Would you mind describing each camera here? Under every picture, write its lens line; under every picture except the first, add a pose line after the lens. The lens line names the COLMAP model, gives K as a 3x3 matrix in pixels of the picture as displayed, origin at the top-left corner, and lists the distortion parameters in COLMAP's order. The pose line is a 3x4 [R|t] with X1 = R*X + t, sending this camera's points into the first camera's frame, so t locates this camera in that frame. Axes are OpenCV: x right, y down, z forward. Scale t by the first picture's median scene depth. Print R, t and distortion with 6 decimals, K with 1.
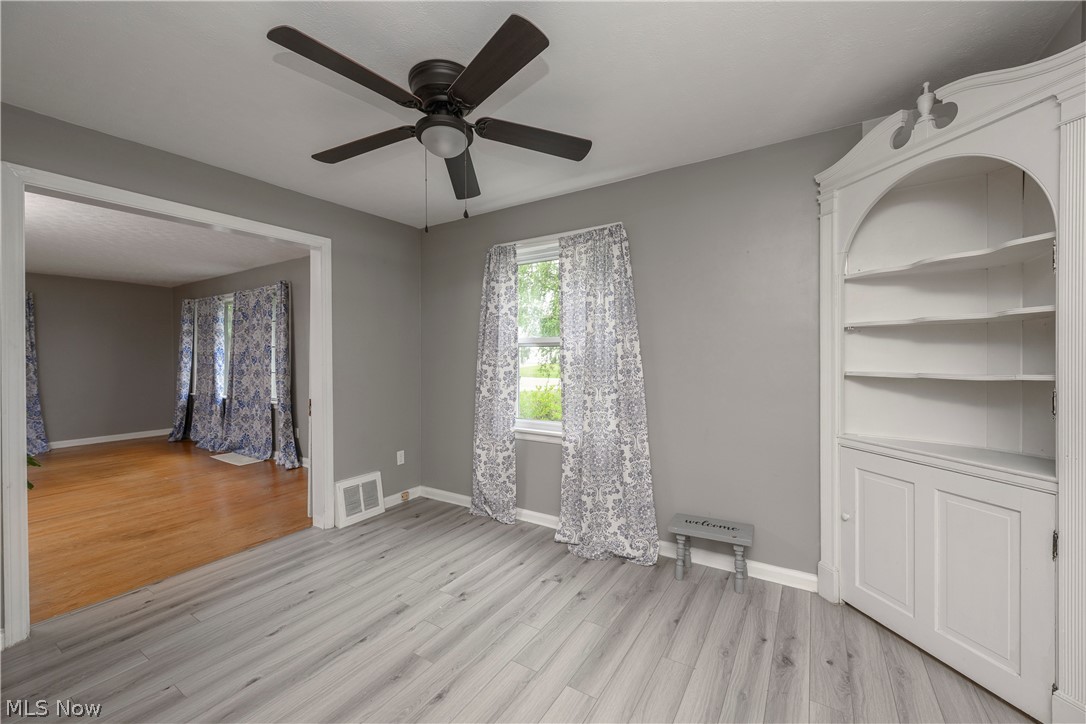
lens RADIAL K [[438.7, 0, 538.5], [0, 438.7, 360.3], [0, 0, 1]] dist [-0.002603, 0.001308]
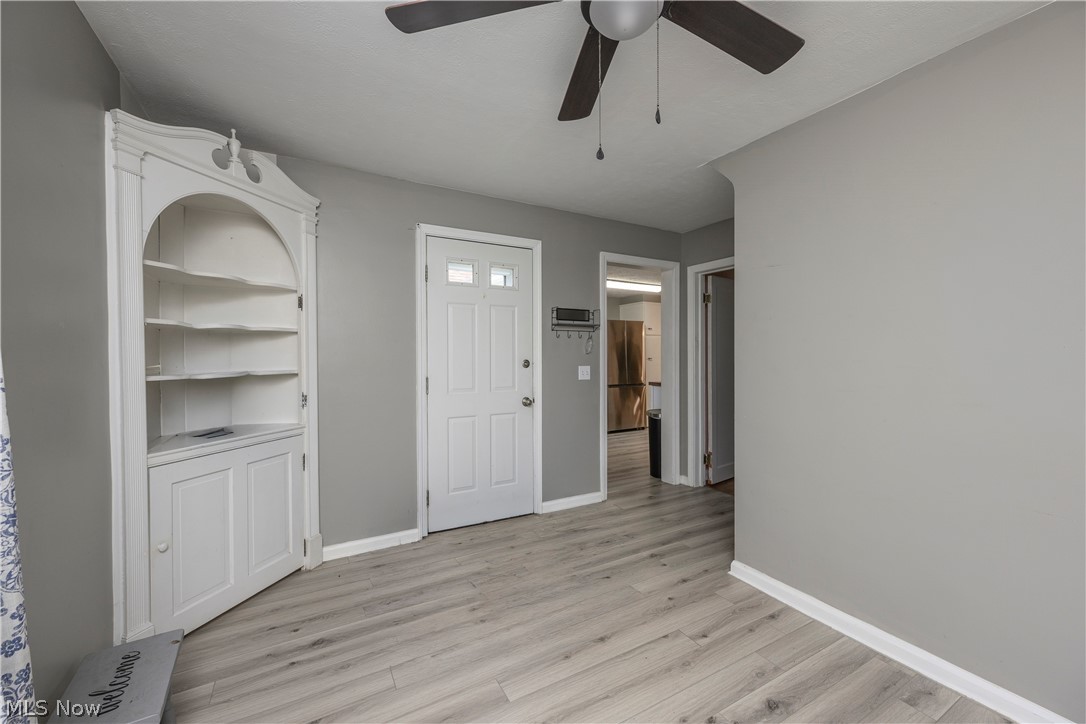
lens RADIAL K [[438.7, 0, 543.7], [0, 438.7, 359.5], [0, 0, 1]] dist [-0.002603, 0.001308]
pose [[-0.890496, -0.000634, 0.454991, -0.403897], [0.006836, 0.999868, 0.014772, -0.017467], [-0.454940, 0.016265, -0.890373, 1.664345]]
